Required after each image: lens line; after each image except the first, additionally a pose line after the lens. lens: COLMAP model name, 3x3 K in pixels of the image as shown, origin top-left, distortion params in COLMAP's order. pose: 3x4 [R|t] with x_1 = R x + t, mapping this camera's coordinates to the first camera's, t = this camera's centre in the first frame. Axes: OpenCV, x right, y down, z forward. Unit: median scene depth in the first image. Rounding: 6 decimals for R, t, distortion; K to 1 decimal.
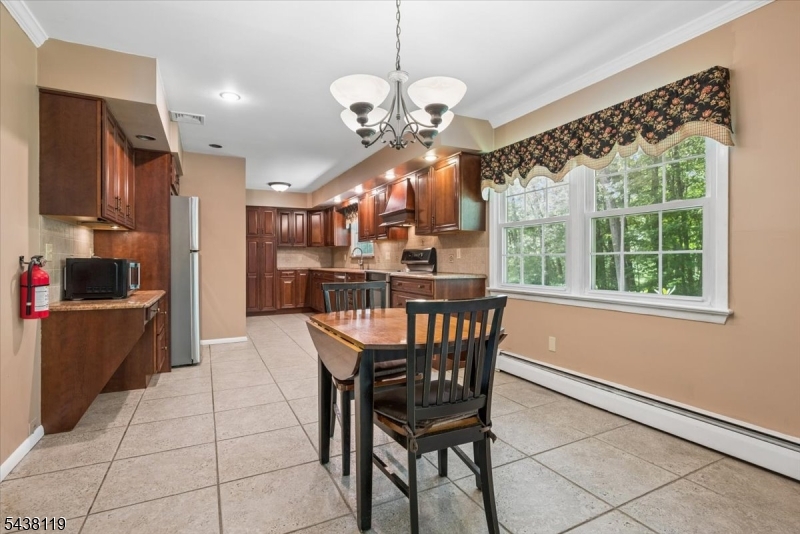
lens RADIAL K [[395.4, 0, 404.1], [0, 395.4, 264.8], [0, 0, 1]] dist [-0.003348, -0.000048]
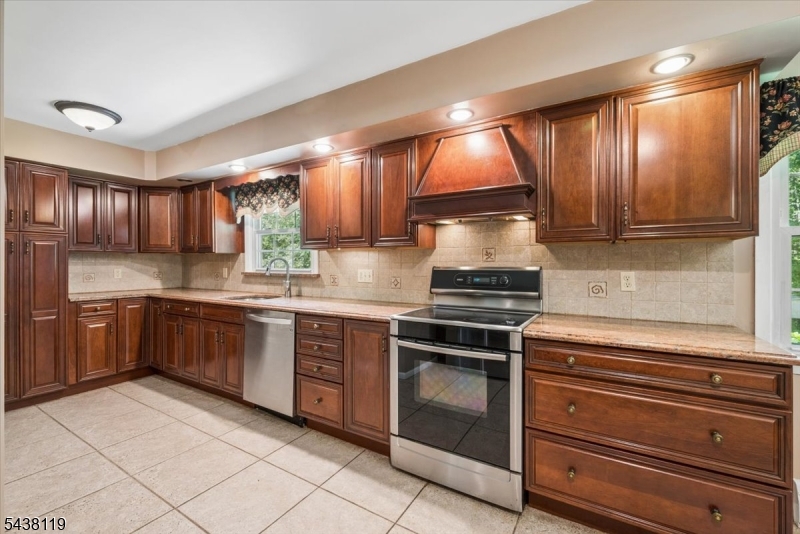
lens RADIAL K [[338.0, 0, 401.7], [0, 338.0, 264.8], [0, 0, 1]] dist [-0.001732, 0.000584]
pose [[0.845613, -0.000547, 0.533796, -0.388204], [0.003273, 0.999986, -0.004160, -0.054244], [-0.533787, 0.005265, 0.845603, 0.870631]]
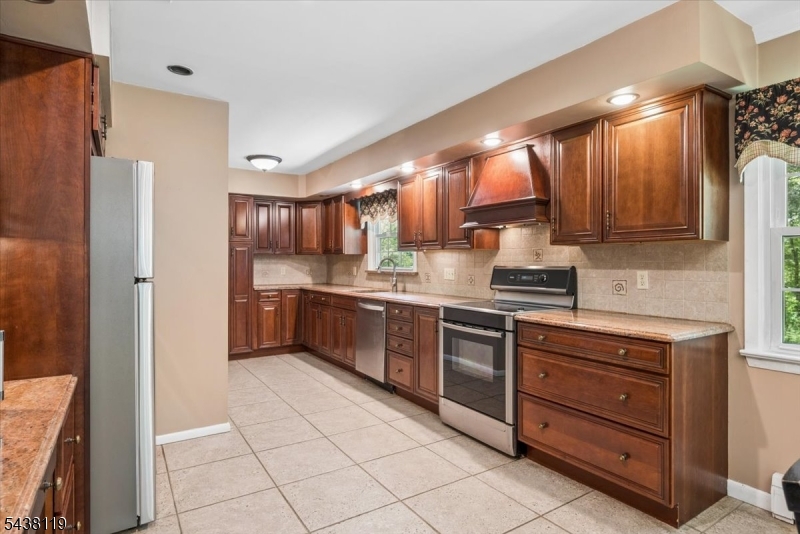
lens RADIAL K [[443.2, 0, 402.9], [0, 443.2, 263.8], [0, 0, 1]] dist [0.004023, -0.001446]
pose [[0.994729, 0.001933, 0.102522, -0.288895], [-0.001268, 0.999978, -0.006555, -0.051212], [-0.102533, 0.006390, 0.994709, 0.461974]]
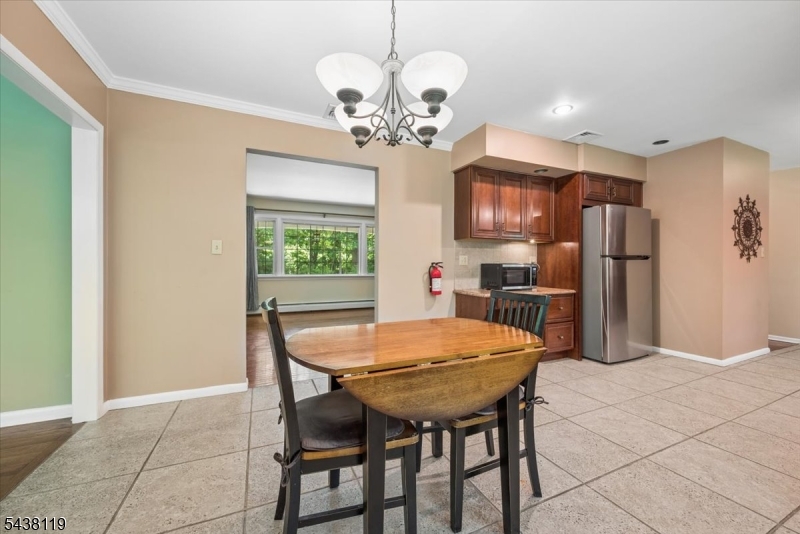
lens RADIAL K [[309.1, 0, 399.4], [0, 309.1, 267.3], [0, 0, 1]] dist [-0.015603, -0.000090]
pose [[-0.053331, 0.007075, -0.998552, 0.327154], [-0.013240, 0.999882, 0.007792, -0.003955], [0.998489, 0.013636, -0.053231, 0.500353]]
